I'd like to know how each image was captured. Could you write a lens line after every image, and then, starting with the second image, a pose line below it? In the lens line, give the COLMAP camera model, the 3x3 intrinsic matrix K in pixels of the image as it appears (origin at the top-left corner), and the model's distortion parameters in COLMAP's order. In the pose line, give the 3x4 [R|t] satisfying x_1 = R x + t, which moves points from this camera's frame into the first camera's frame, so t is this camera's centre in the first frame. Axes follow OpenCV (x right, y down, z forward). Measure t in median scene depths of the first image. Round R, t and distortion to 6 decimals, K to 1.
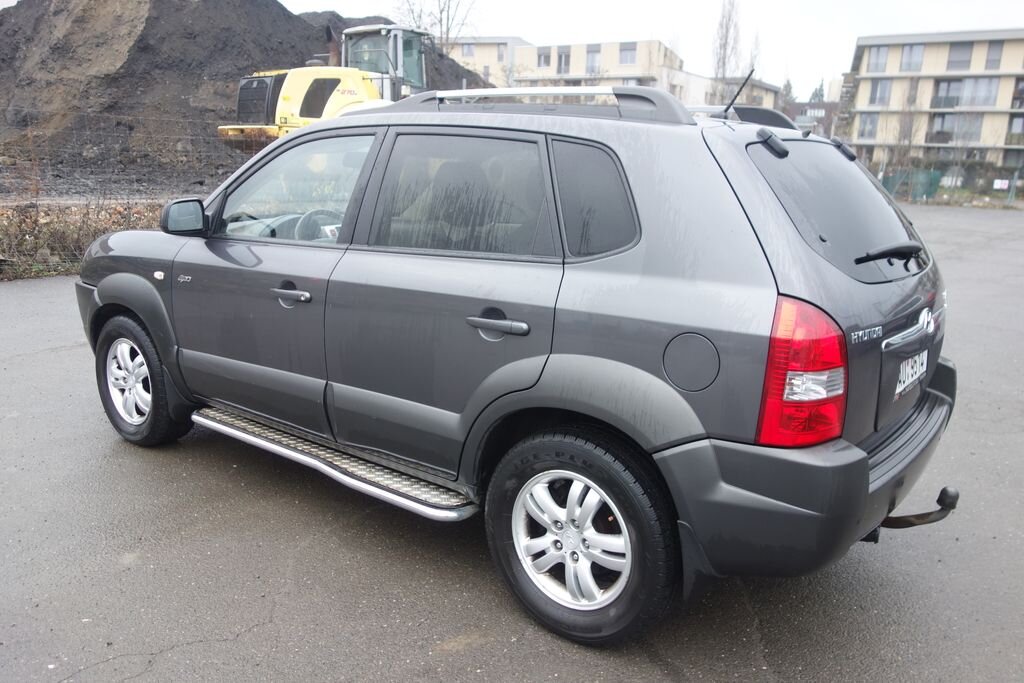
lens RADIAL K [[810.5, 0, 513.3], [0, 810.5, 341.8], [0, 0, 1]] dist [0.007078, -0.005528]
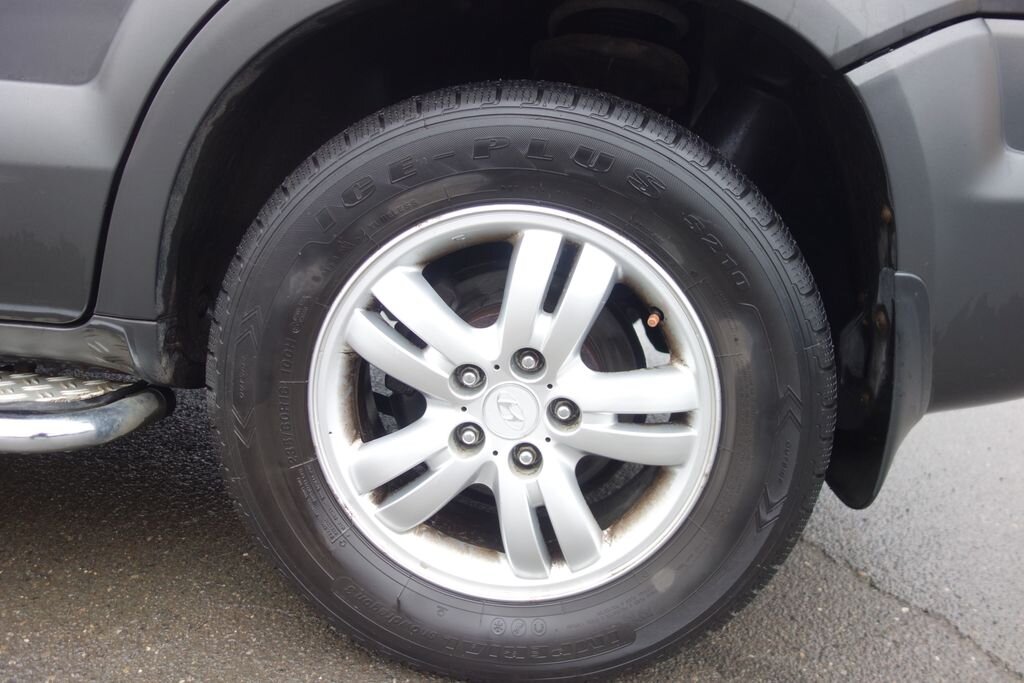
lens RADIAL K [[810.5, 0, 516.4], [0, 810.5, 356.0], [0, 0, 1]] dist [0.007078, -0.005528]
pose [[0.840919, -0.116767, 0.528413, -0.081230], [0.078307, 0.992423, 0.094684, 0.138553], [-0.535465, -0.038243, 0.843691, 0.522391]]
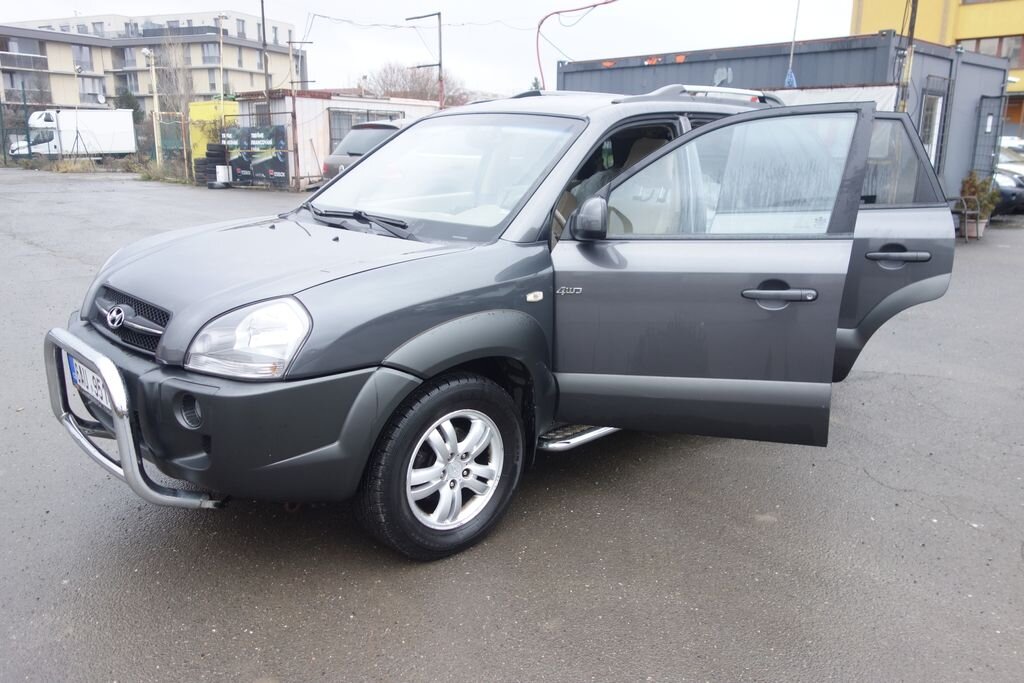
lens RADIAL K [[810.5, 0, 509.6], [0, 810.5, 343.3], [0, 0, 1]] dist [0.007078, -0.005528]
pose [[0.159799, -0.280099, 0.946577, -1.331222], [0.213981, 0.945929, 0.243783, -0.262725], [-0.963679, 0.163593, 0.211094, 0.946887]]
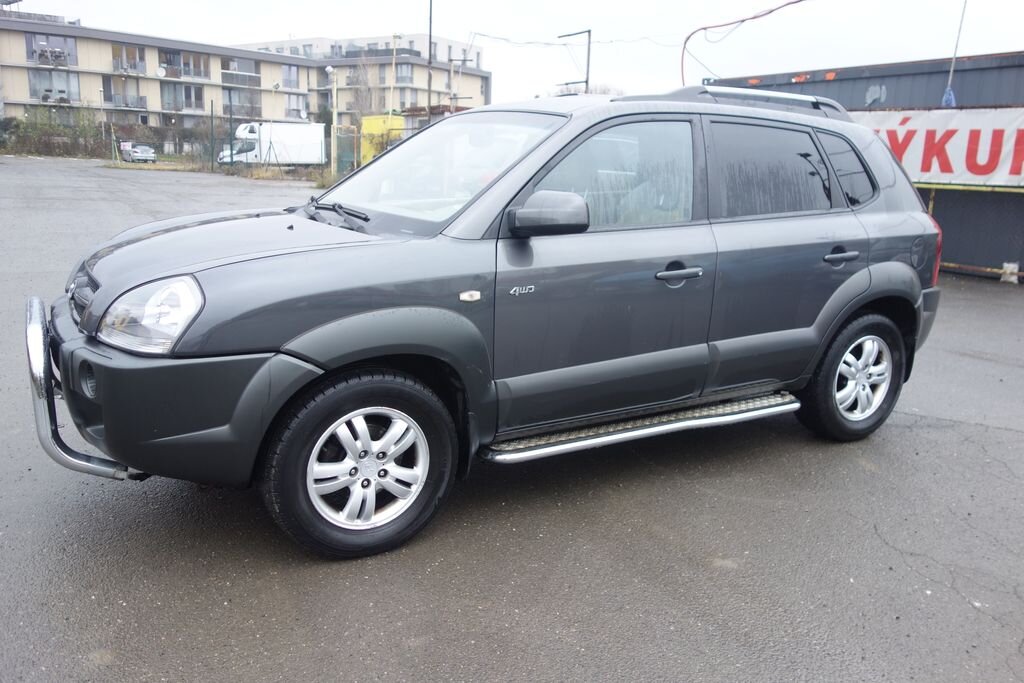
lens RADIAL K [[810.5, 0, 510.3], [0, 810.5, 341.9], [0, 0, 1]] dist [0.007078, -0.005528]
pose [[0.368411, -0.234855, 0.899509, -1.226972], [0.182280, 0.967032, 0.177829, -0.185620], [-0.911618, 0.098448, 0.399074, 0.731525]]
